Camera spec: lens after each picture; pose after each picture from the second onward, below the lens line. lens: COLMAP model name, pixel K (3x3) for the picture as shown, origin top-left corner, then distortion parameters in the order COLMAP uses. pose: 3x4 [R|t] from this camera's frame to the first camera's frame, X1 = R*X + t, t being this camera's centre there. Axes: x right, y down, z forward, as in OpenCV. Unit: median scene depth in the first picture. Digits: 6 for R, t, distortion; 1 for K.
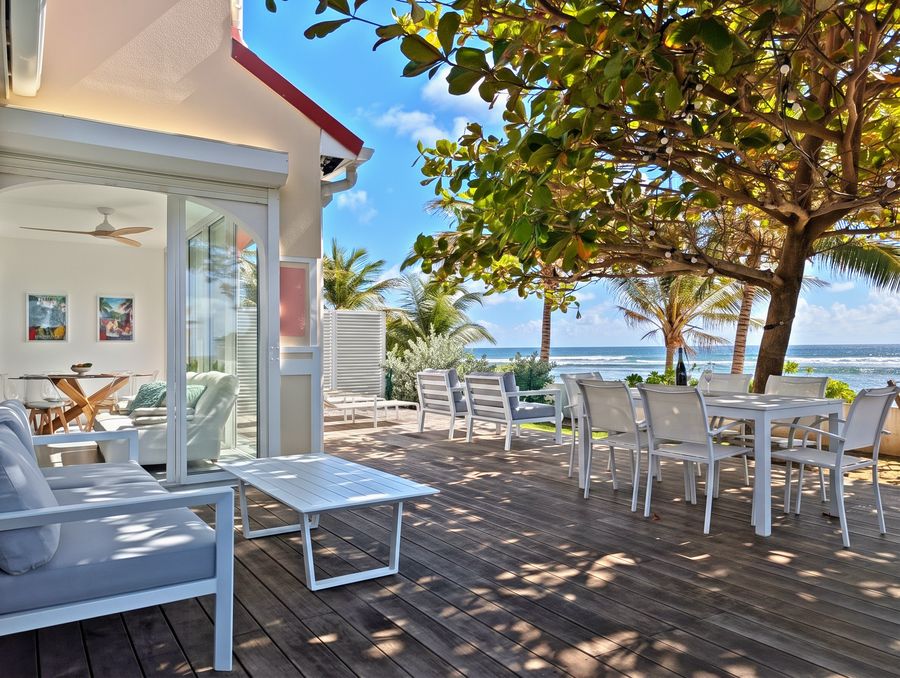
lens RADIAL K [[654.0, 0, 450.0], [0, 654.0, 339.0], [0, 0, 1]] dist [0.001629, -0.002969]
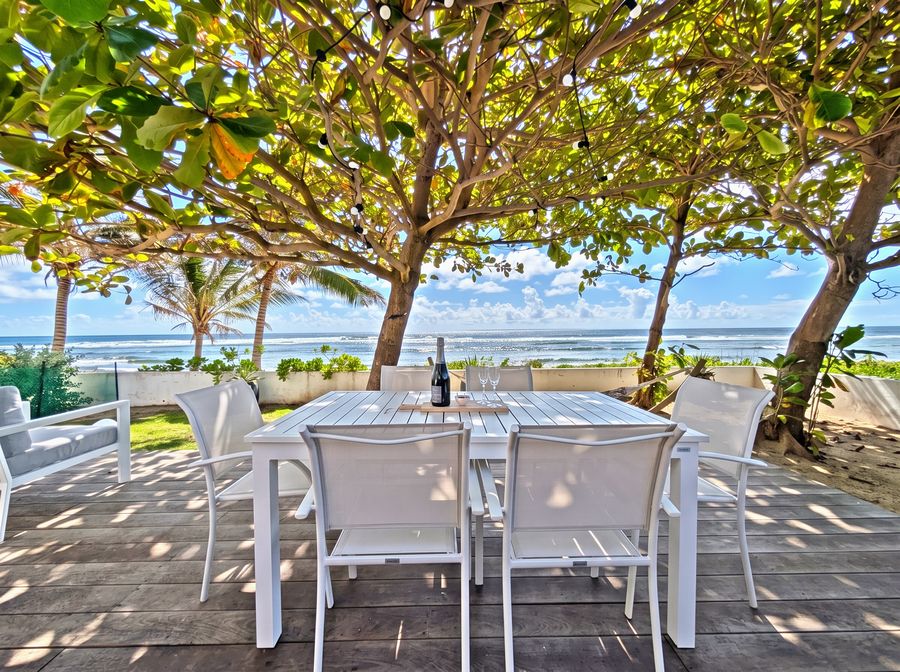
lens RADIAL K [[346.4, 0, 450.0], [0, 346.4, 336.0], [0, 0, 1]] dist [-0.000417, -0.000035]
pose [[0.548408, -0.013188, 0.836107, 0.028067], [-0.003796, 0.999826, 0.018260, -0.001184], [-0.836202, -0.013187, 0.548263, 0.234502]]
